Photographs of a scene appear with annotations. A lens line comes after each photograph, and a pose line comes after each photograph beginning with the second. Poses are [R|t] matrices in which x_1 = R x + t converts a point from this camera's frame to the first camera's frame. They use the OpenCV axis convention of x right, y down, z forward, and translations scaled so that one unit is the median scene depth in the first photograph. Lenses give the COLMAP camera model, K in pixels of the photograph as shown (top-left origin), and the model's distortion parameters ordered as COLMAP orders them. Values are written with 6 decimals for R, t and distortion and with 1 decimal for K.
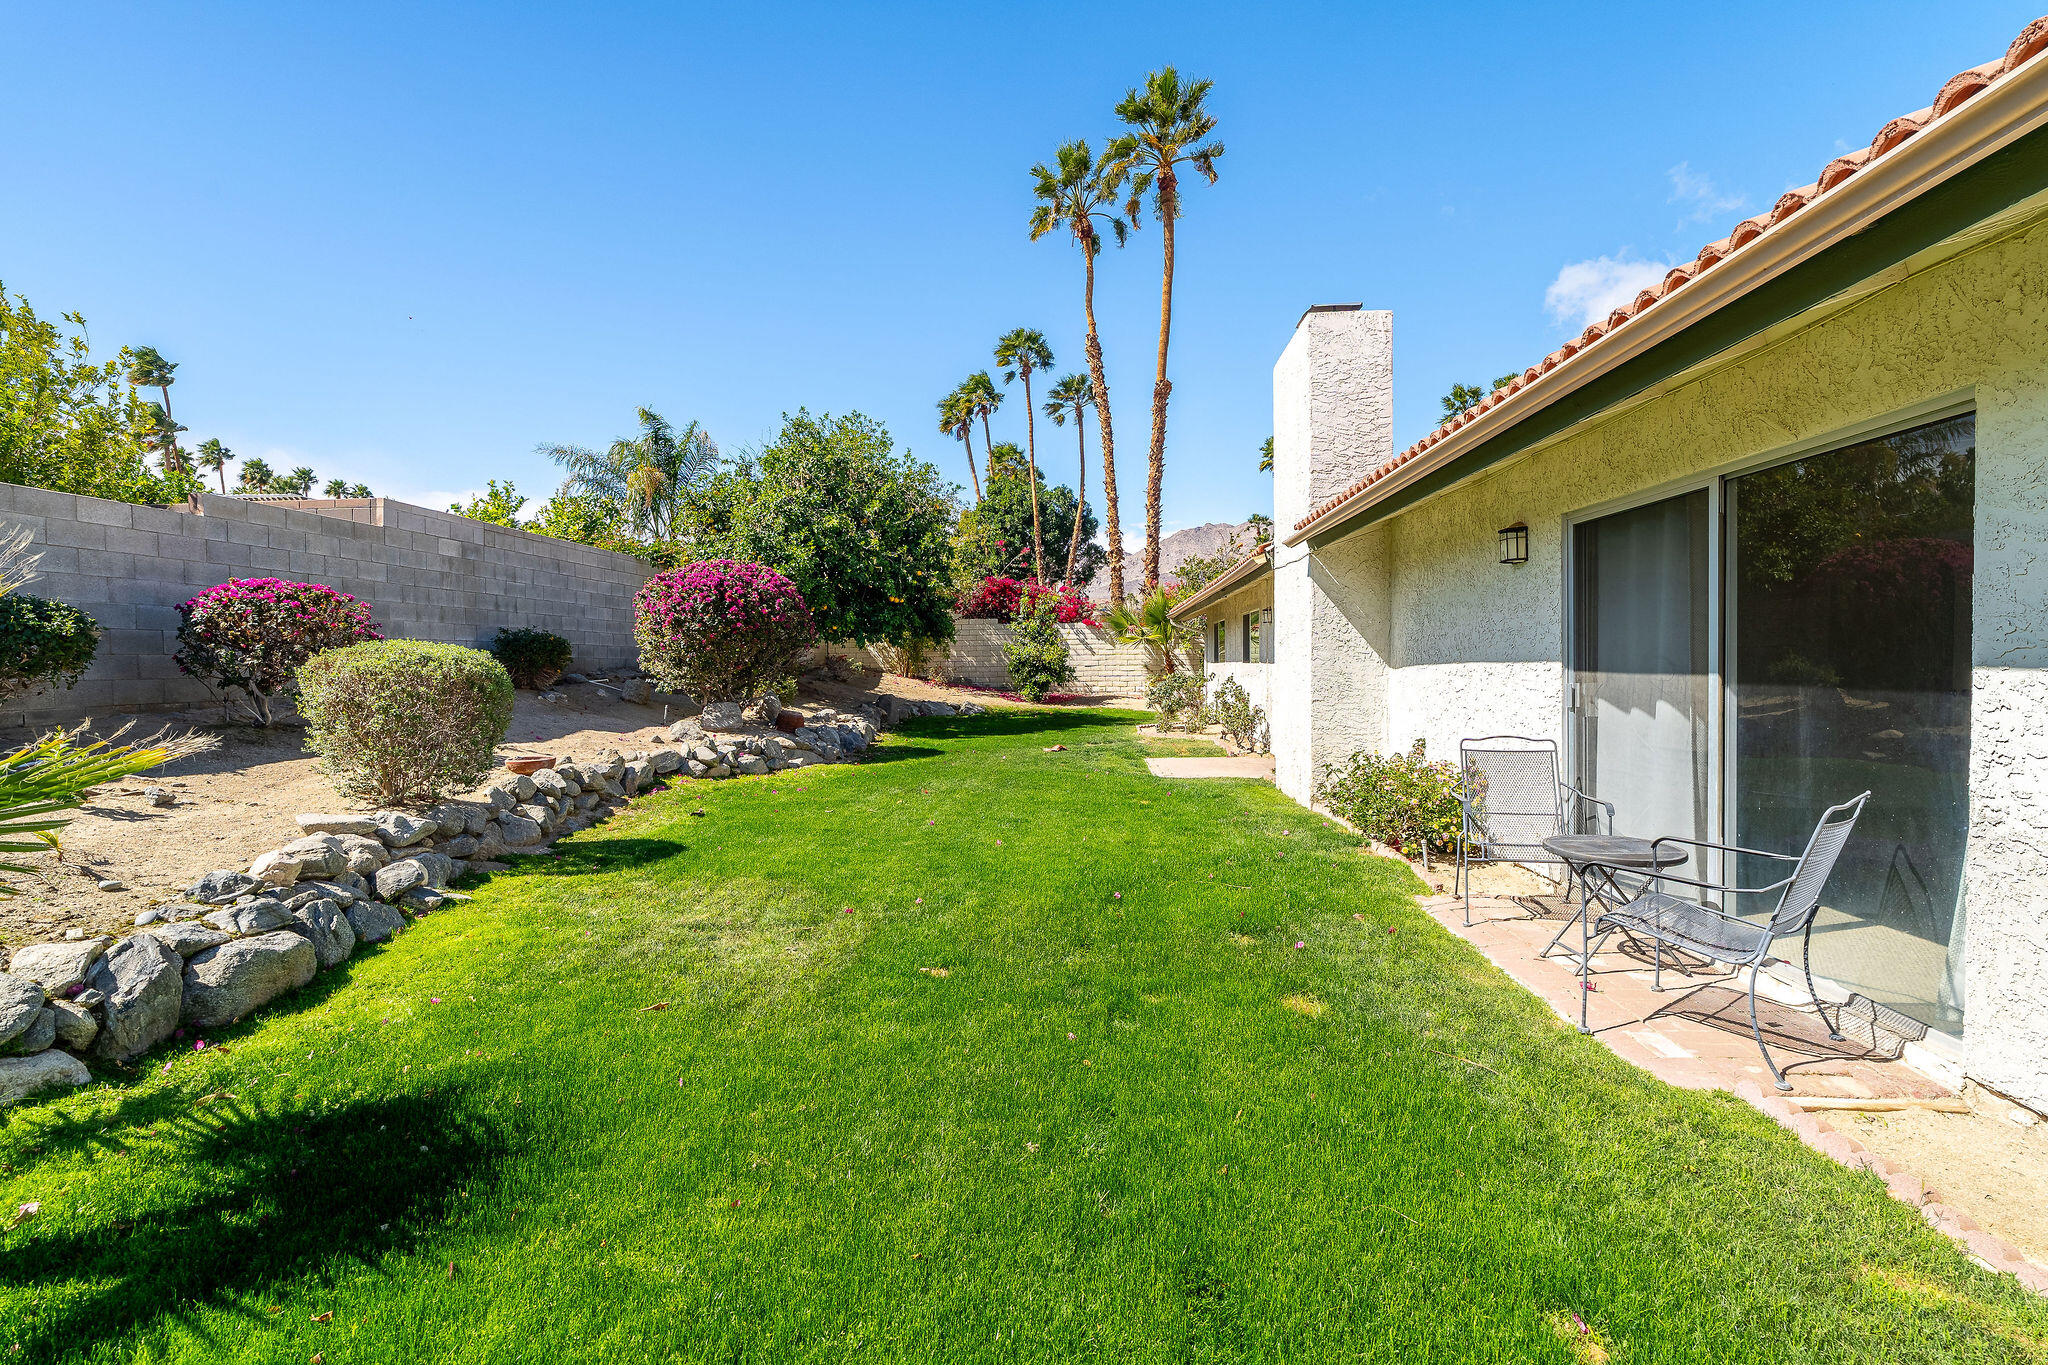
lens RADIAL K [[937.0, 0, 1029.6], [0, 937.0, 683.9], [0, 0, 1]] dist [0.007153, -0.000602]
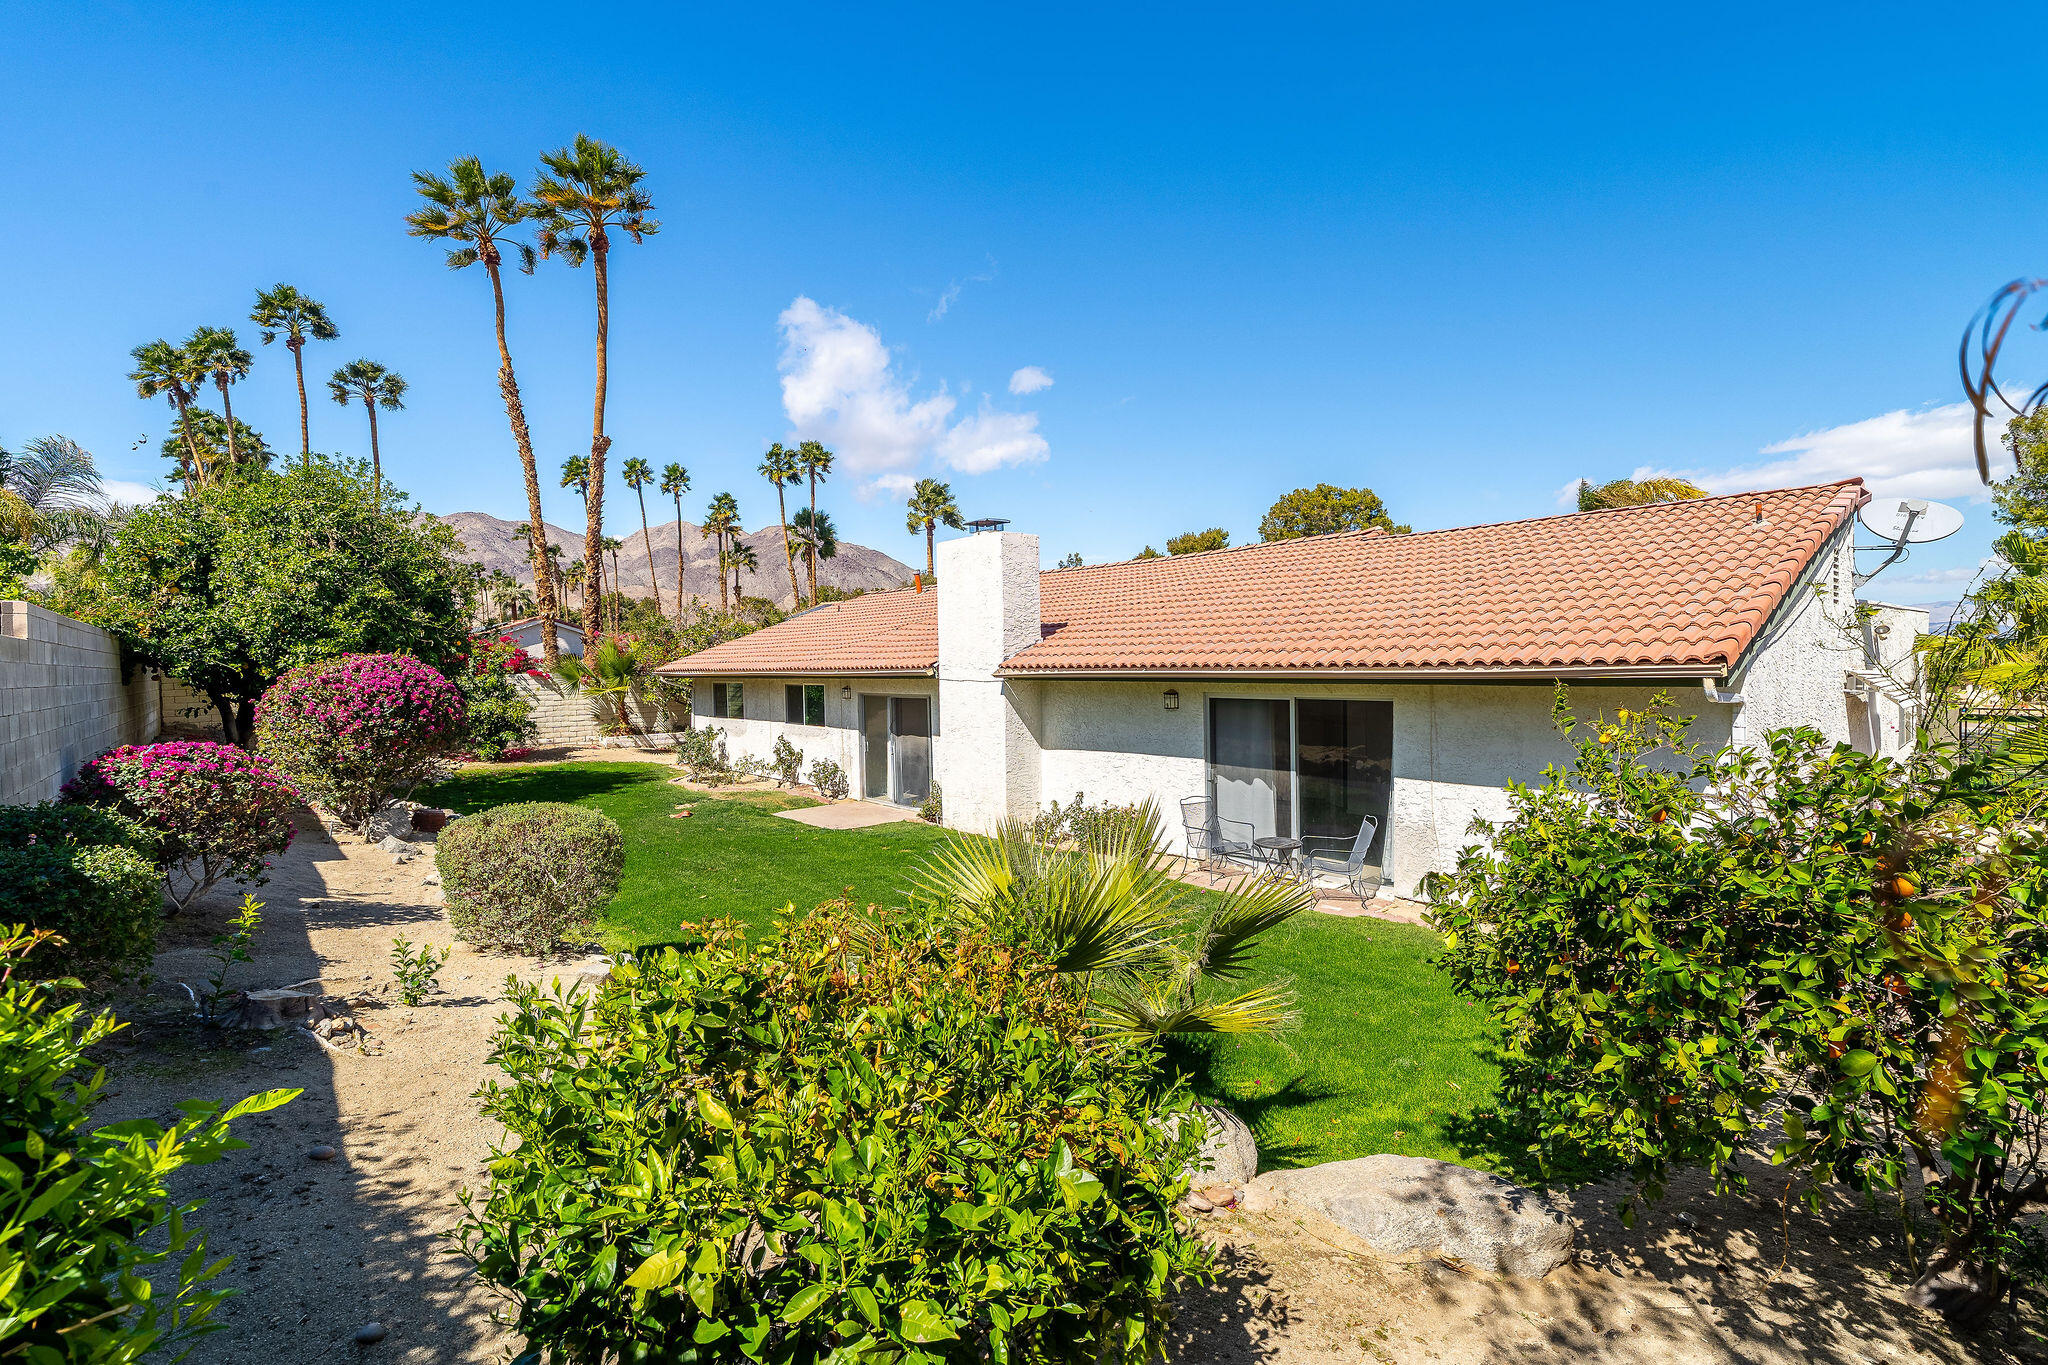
lens RADIAL K [[937.0, 0, 1025.0], [0, 937.0, 683.8], [0, 0, 1]] dist [0.007153, -0.000602]
pose [[0.713631, -0.021918, 0.700179, -0.274759], [0.026702, 0.999635, 0.004076, -0.047963], [-0.700013, 0.015787, 0.713956, -0.059457]]
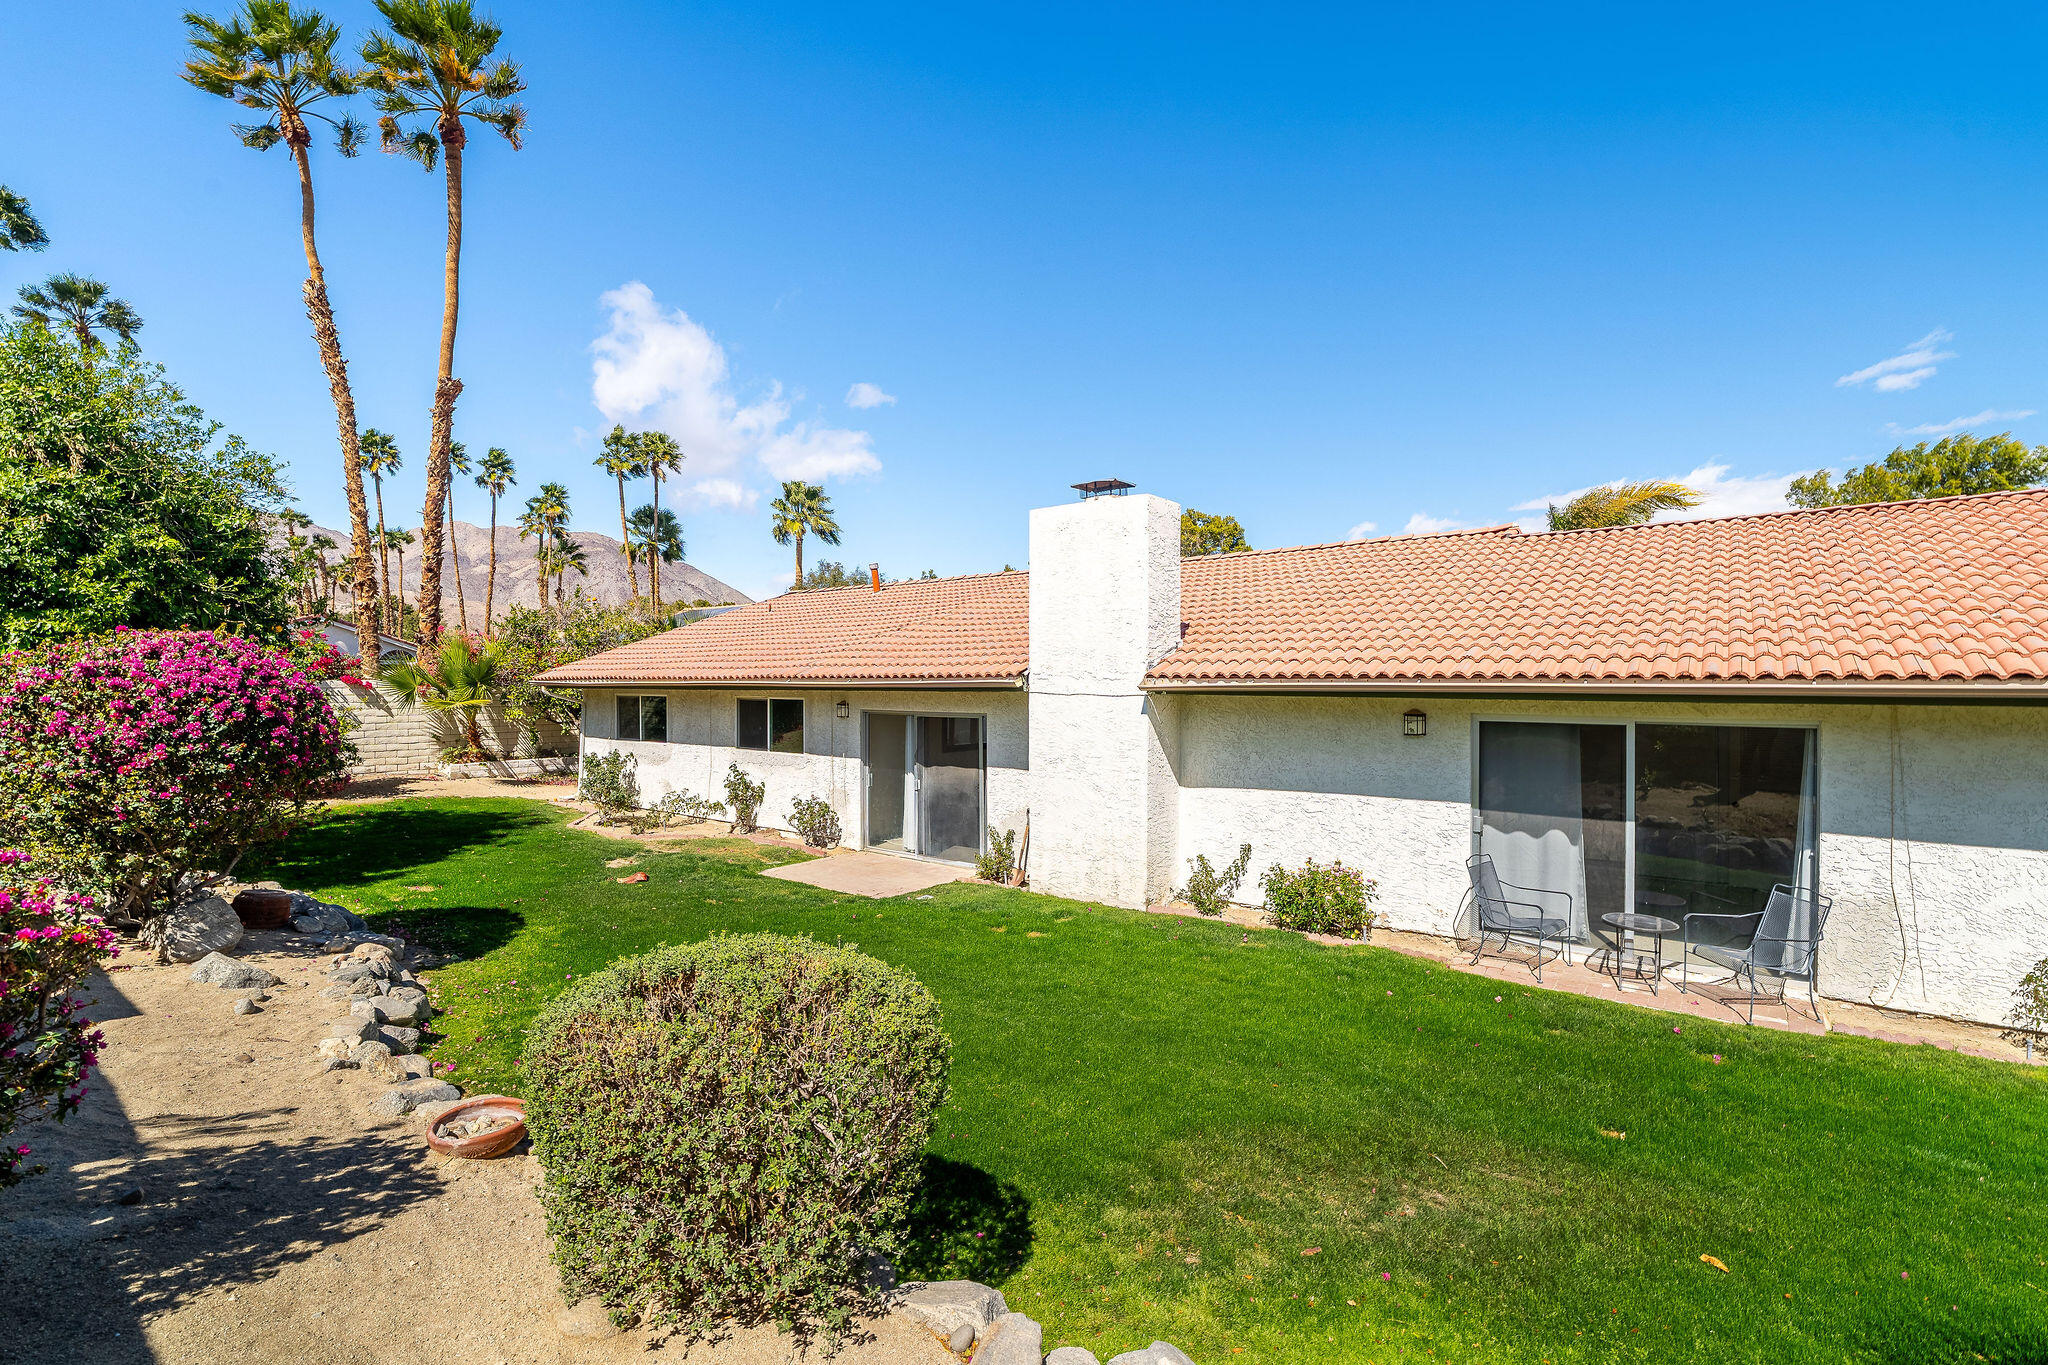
lens RADIAL K [[937.0, 0, 1030.7], [0, 937.0, 683.0], [0, 0, 1]] dist [0.007153, -0.000602]
pose [[0.561801, 0.007908, 0.827234, -0.264275], [0.012129, 0.999768, -0.017795, -0.046471], [-0.827183, 0.020031, 0.561575, 0.154517]]
